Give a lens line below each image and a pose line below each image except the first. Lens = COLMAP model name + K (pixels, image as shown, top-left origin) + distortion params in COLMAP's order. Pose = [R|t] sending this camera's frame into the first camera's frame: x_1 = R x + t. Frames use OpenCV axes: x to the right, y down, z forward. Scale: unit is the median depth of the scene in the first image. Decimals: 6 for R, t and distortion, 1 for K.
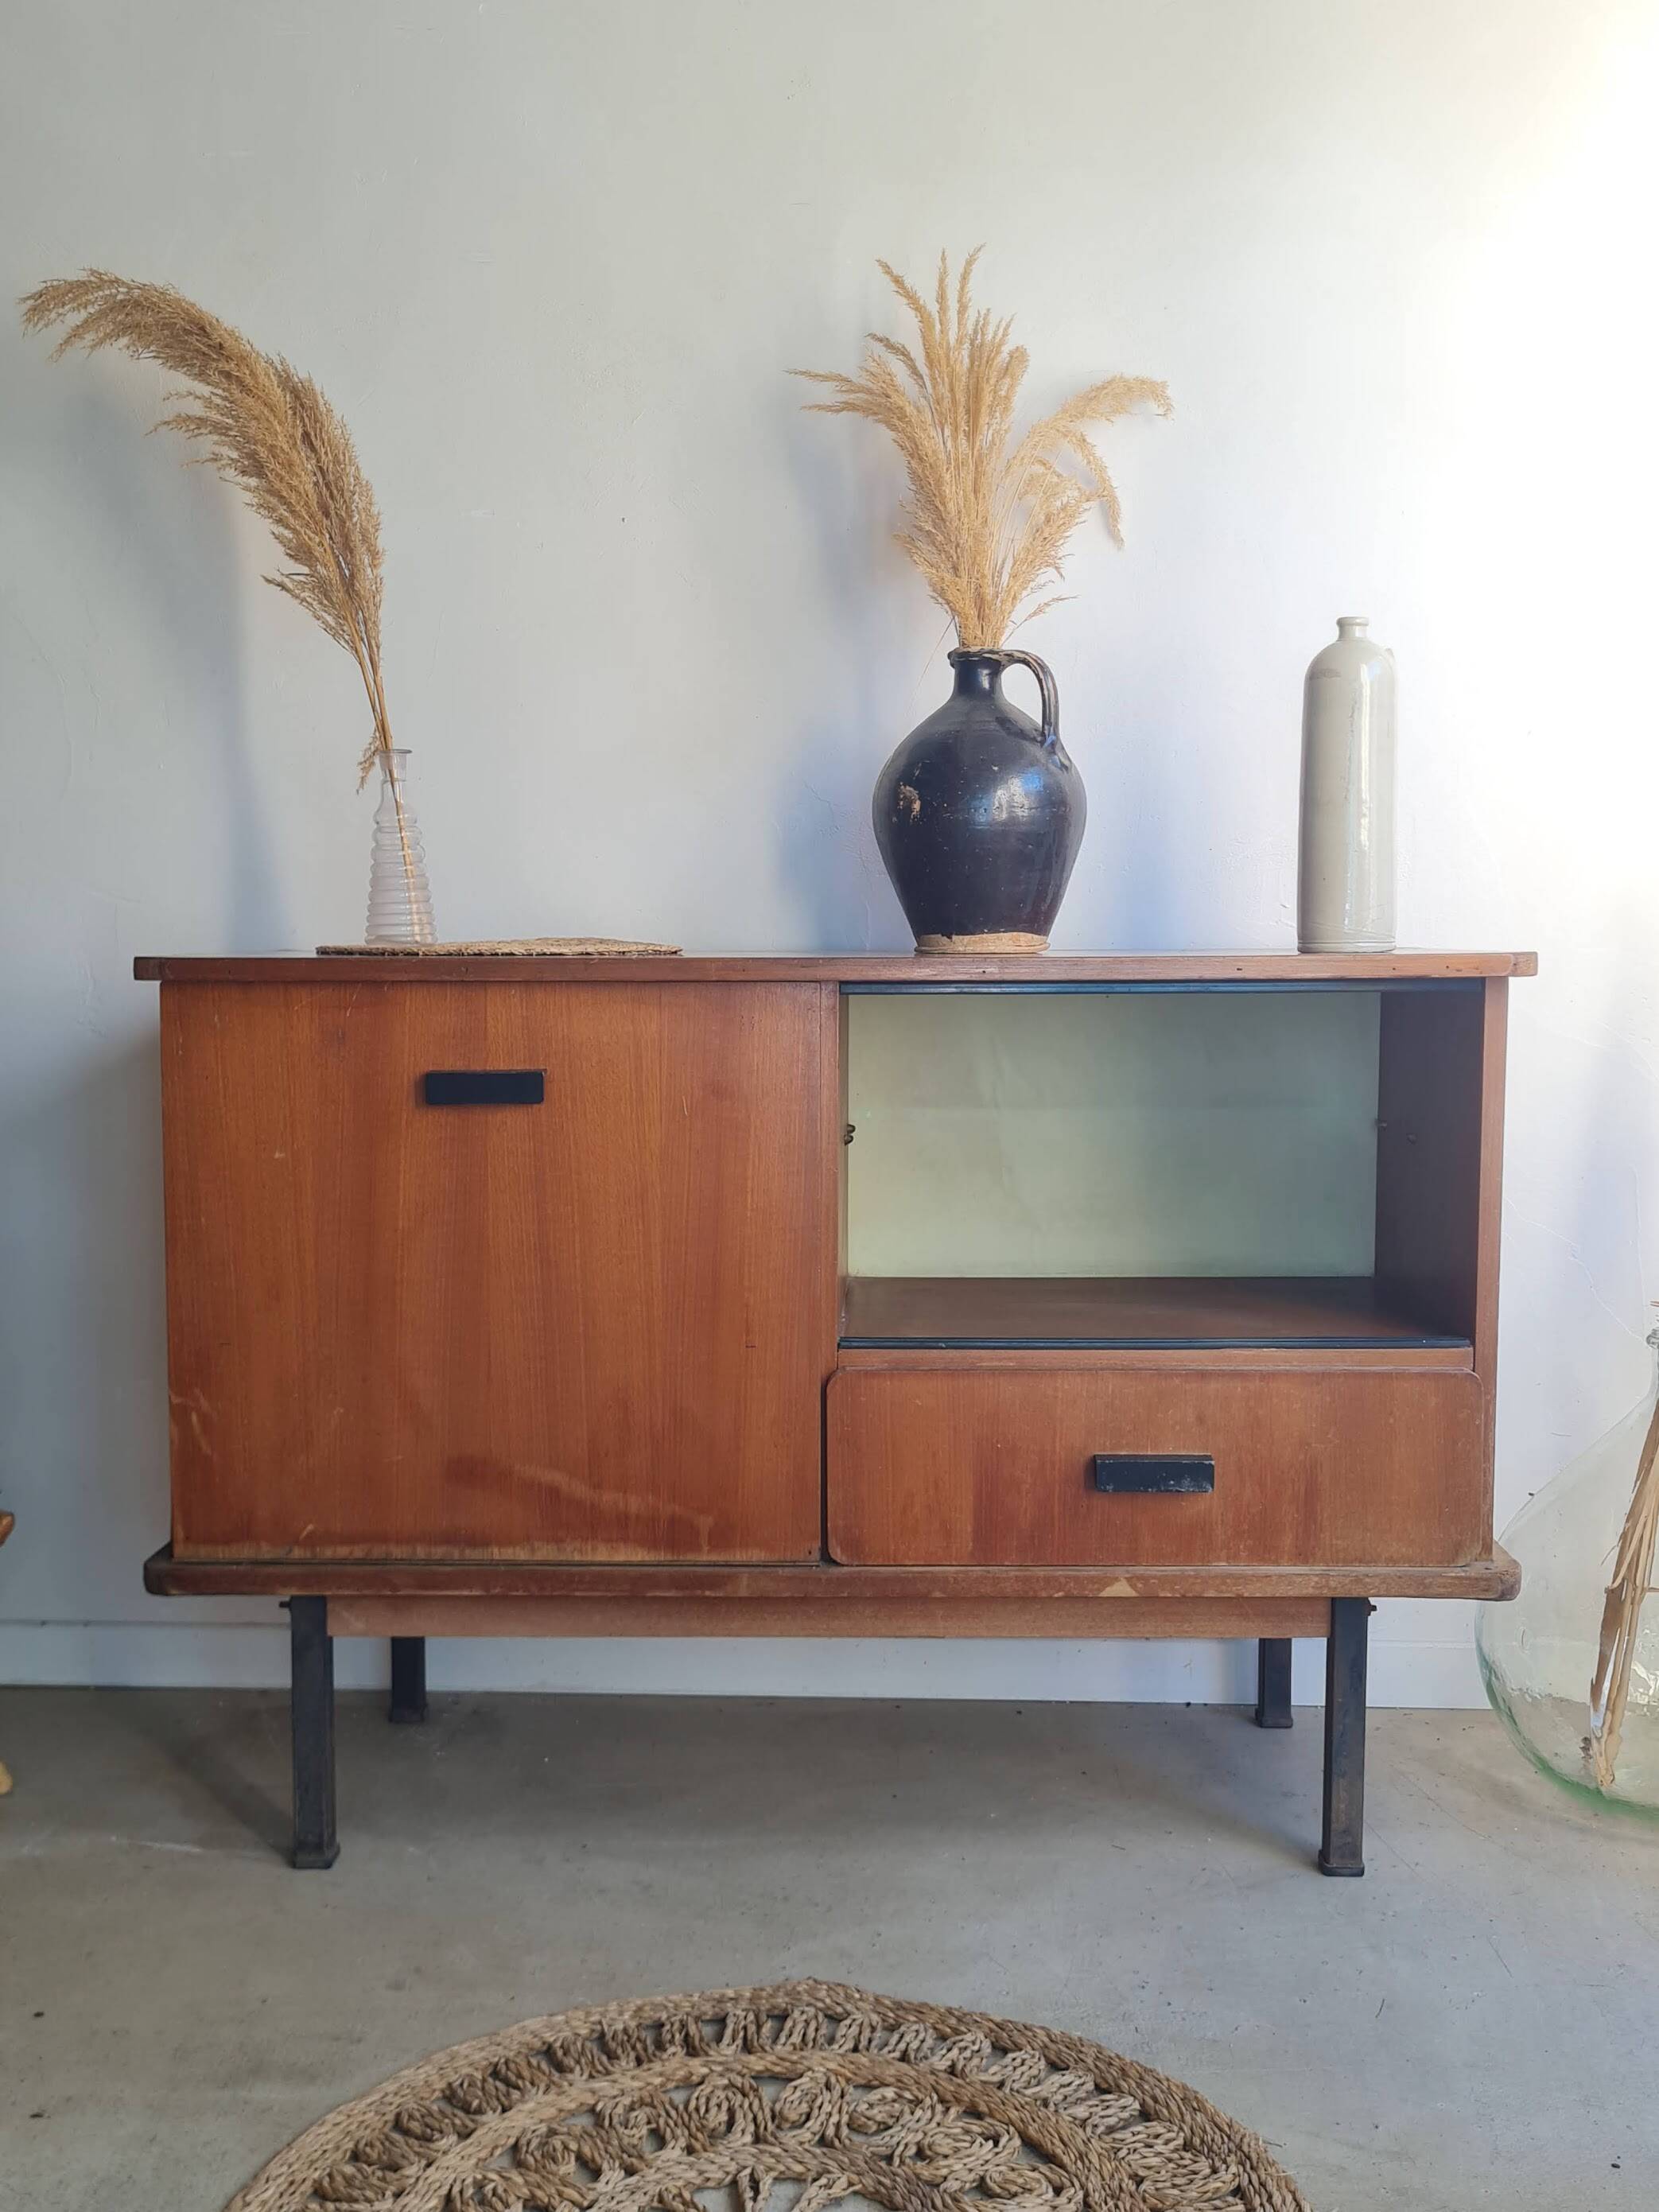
lens RADIAL K [[2177.2, 0, 843.5], [0, 2177.2, 1111.8], [0, 0, 1]] dist [0.043465, -0.000378]
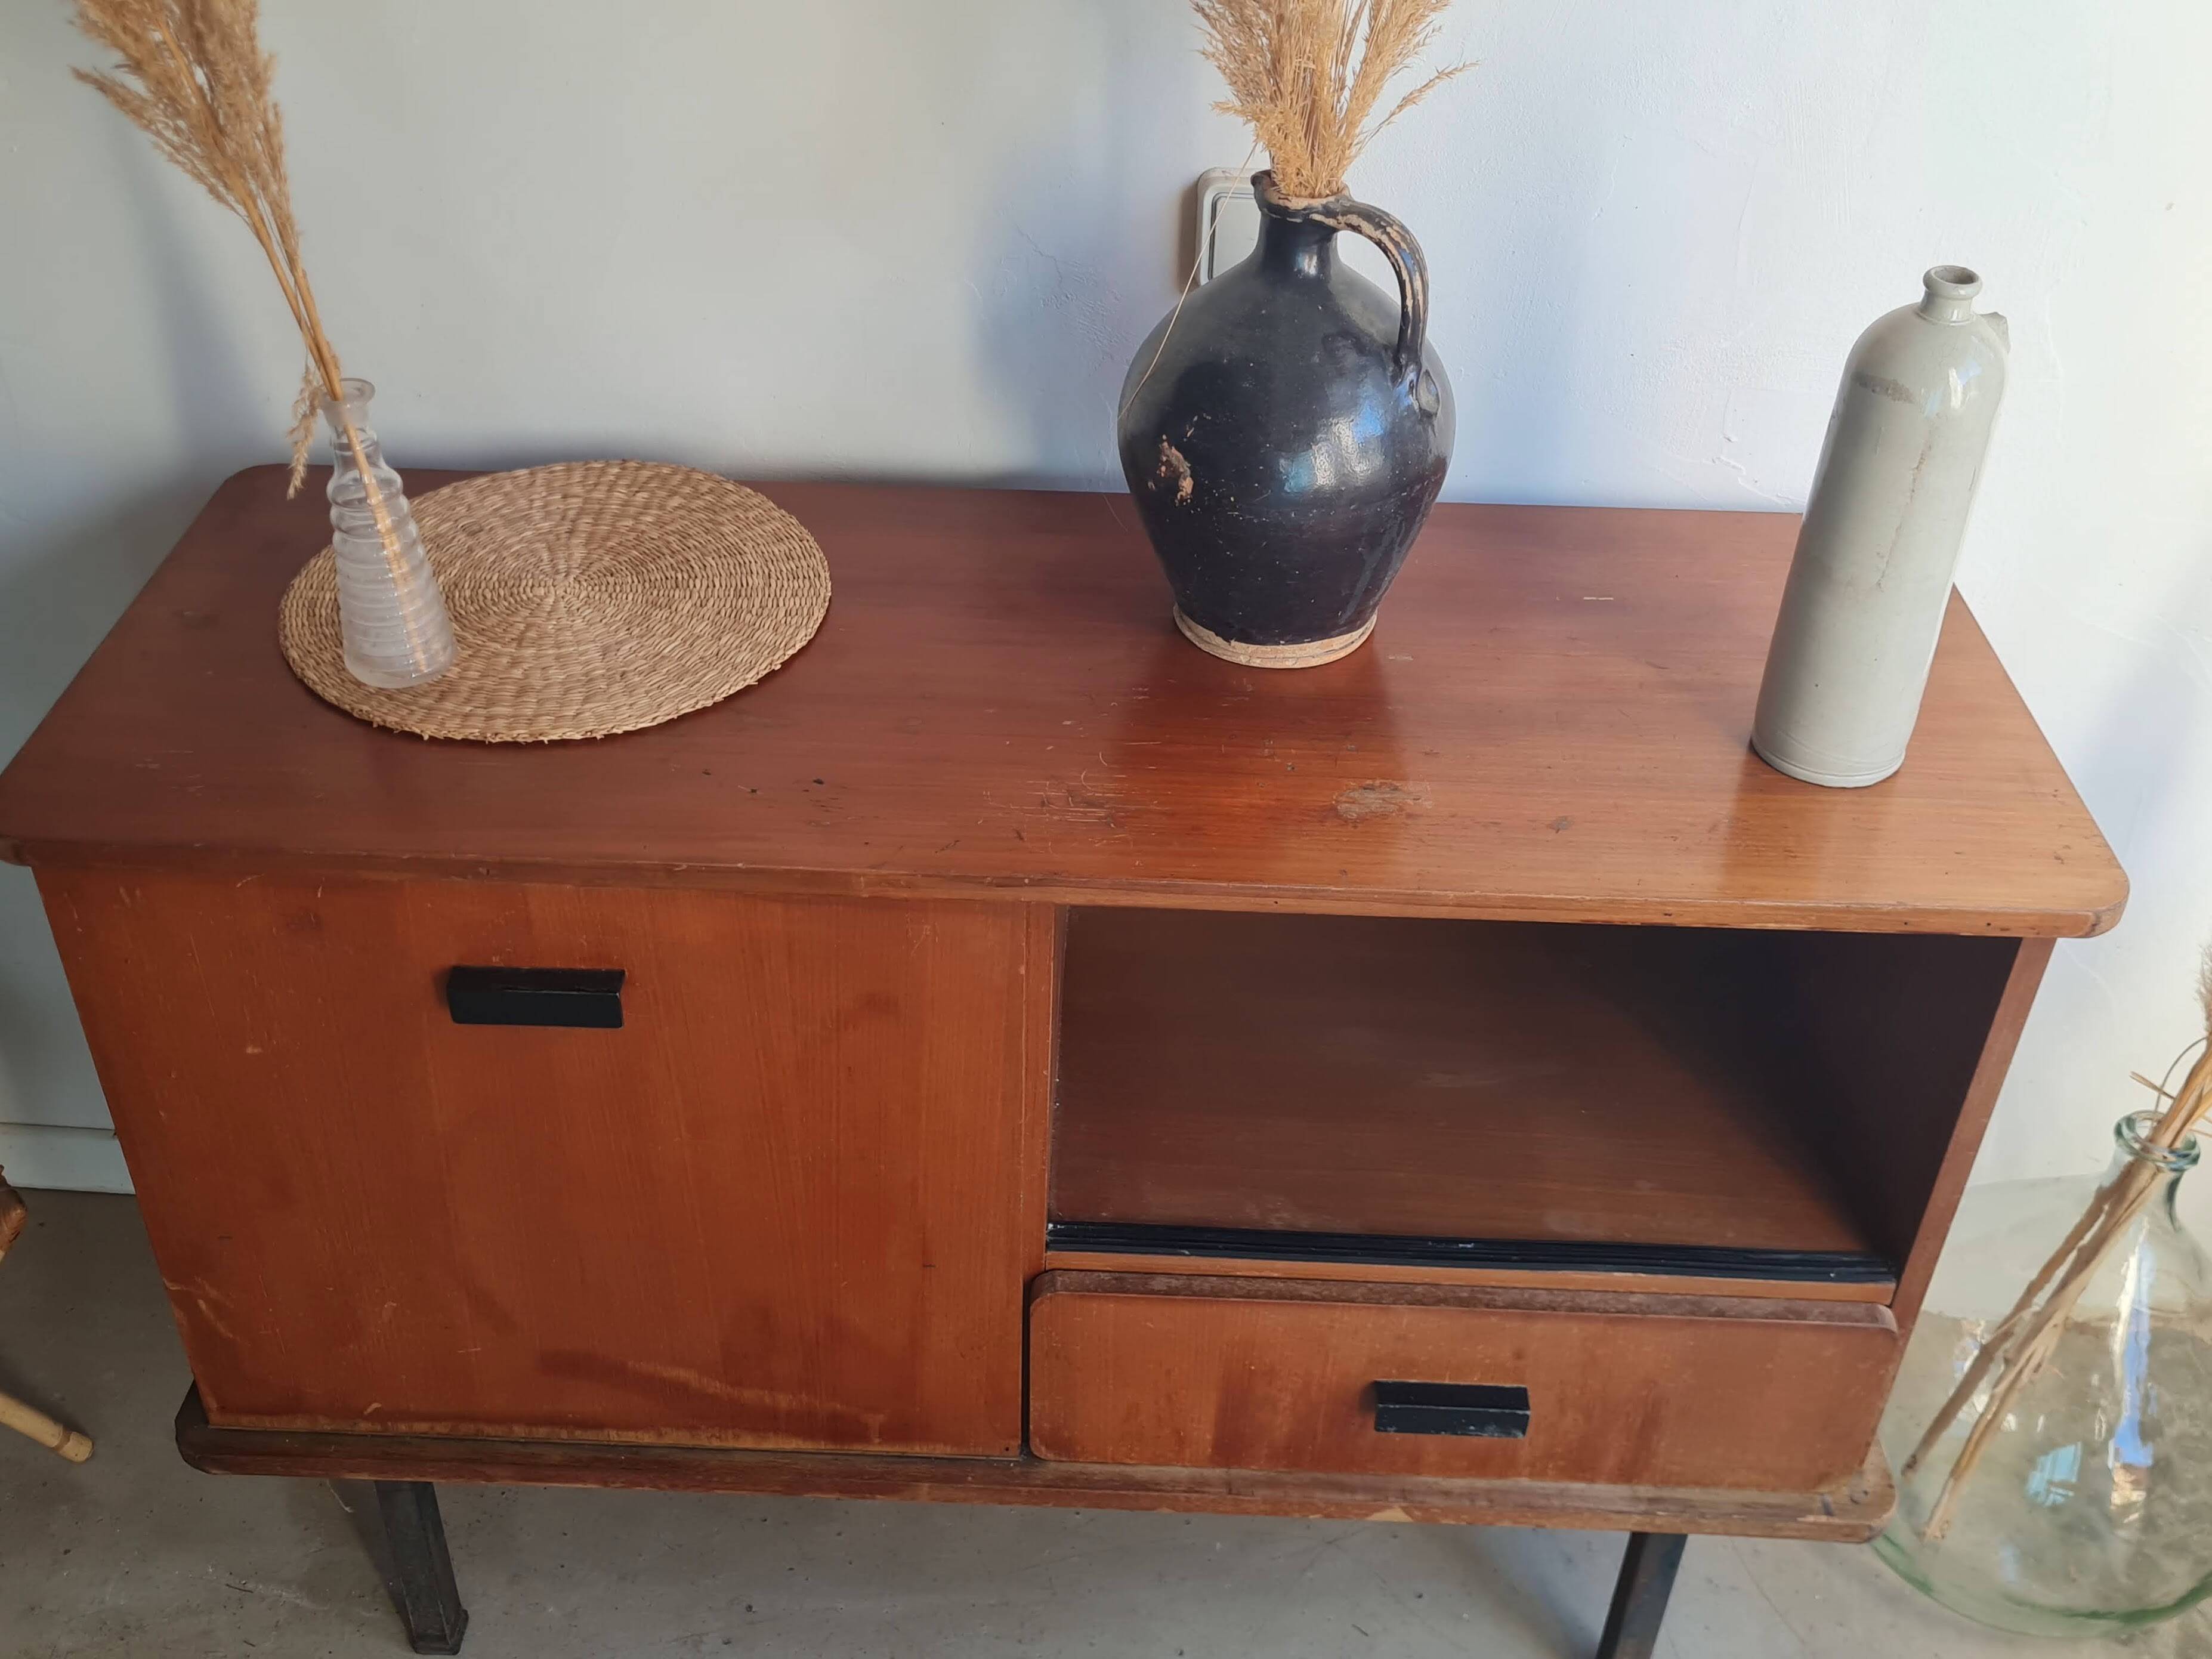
lens RADIAL K [[2182.9, 0, 1066.4], [0, 2182.9, 820.8], [0, 0, 1]] dist [0.046694, -0.014487]
pose [[0.999740, 0.022797, 0.000299, 0.000724], [-0.019672, 0.855935, 0.516709, -0.408378], [0.011523, -0.516580, 0.856161, 0.432532]]
